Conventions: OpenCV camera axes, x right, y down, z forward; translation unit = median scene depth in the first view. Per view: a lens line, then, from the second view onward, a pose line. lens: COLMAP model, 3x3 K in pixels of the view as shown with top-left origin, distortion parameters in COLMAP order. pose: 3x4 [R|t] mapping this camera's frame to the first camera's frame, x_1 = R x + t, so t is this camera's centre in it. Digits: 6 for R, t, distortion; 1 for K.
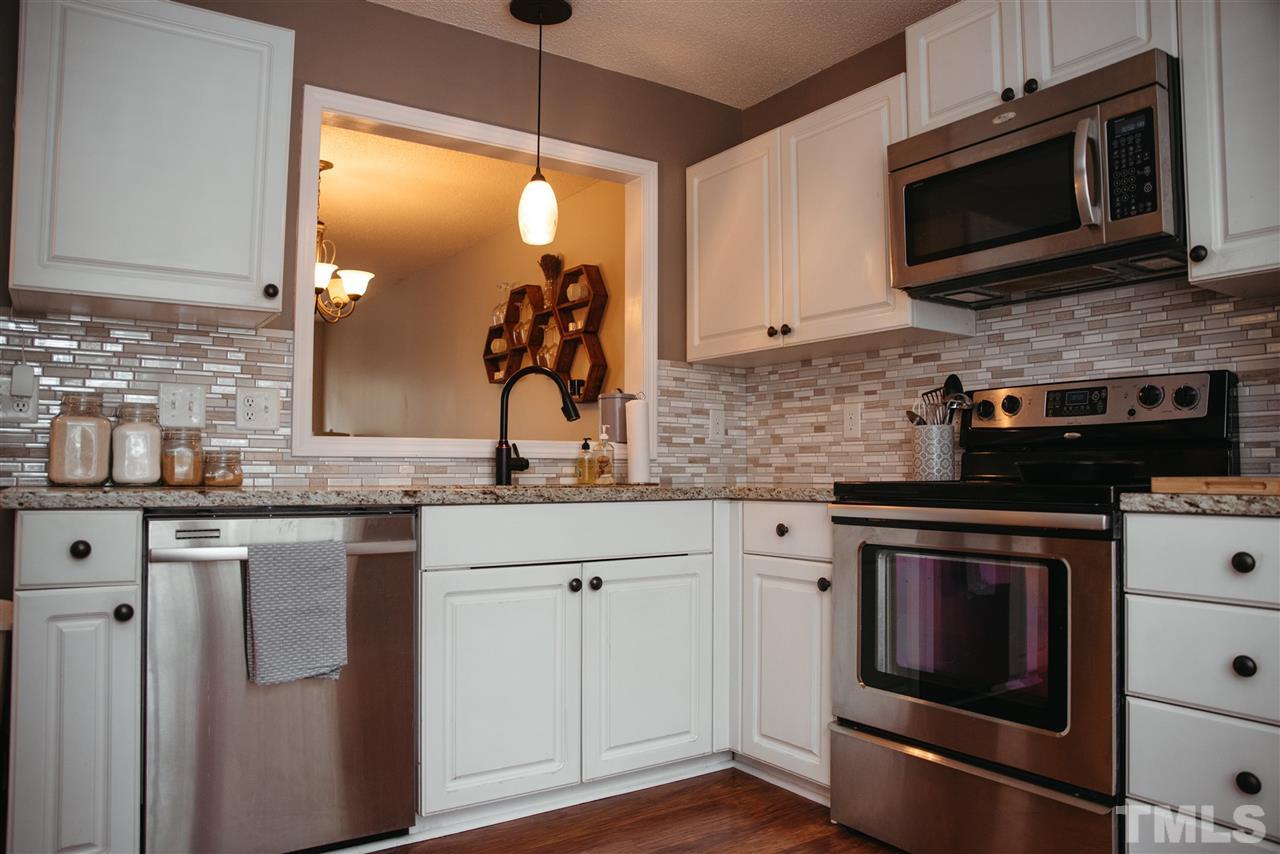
lens RADIAL K [[890.3, 0, 633.2], [0, 890.3, 432.1], [0, 0, 1]] dist [-0.135508, 0.103091]
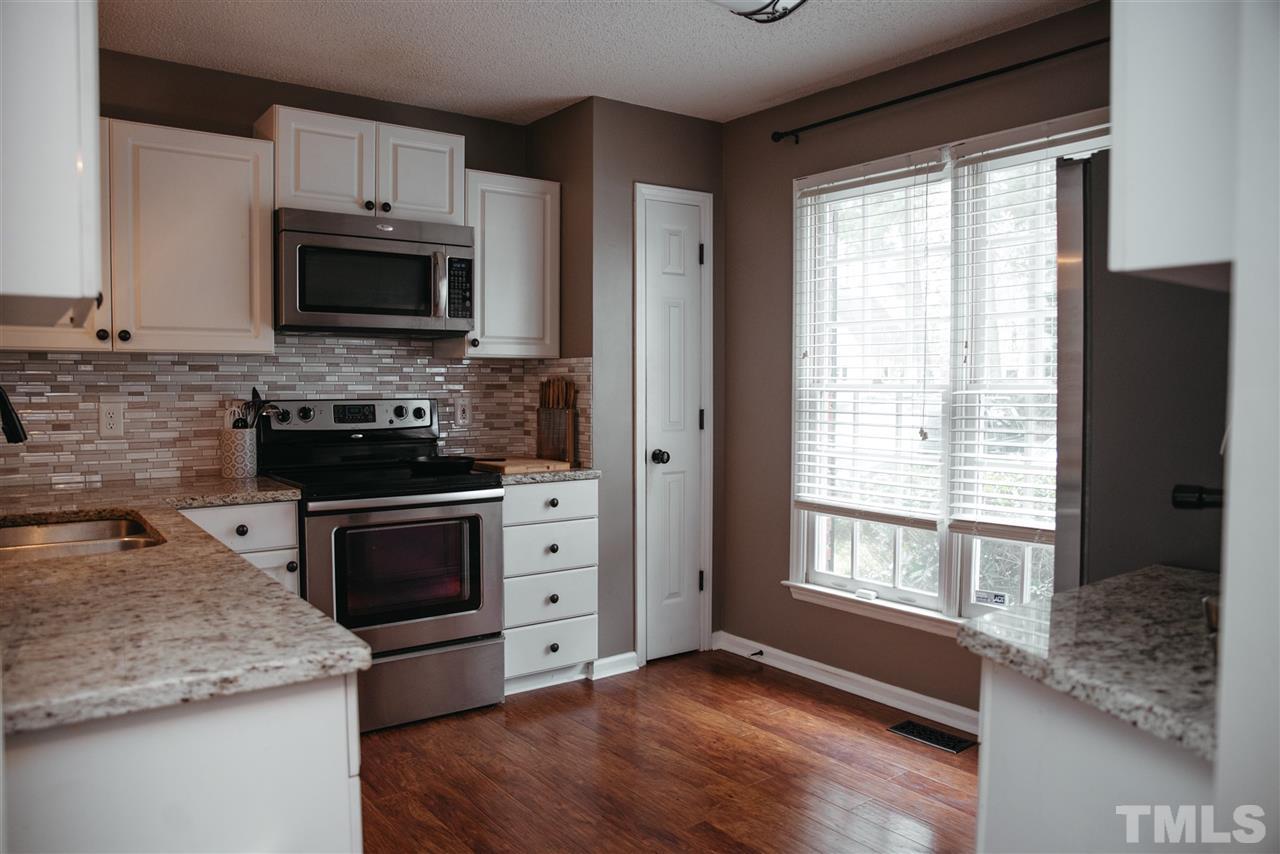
lens RADIAL K [[890.3, 0, 633.2], [0, 890.3, 432.1], [0, 0, 1]] dist [-0.135508, 0.103091]
pose [[-0.036775, -0.054040, 0.997861, -0.939122], [-0.045627, 0.997586, 0.052343, -0.095184], [-0.998281, -0.043605, -0.039152, 0.522866]]
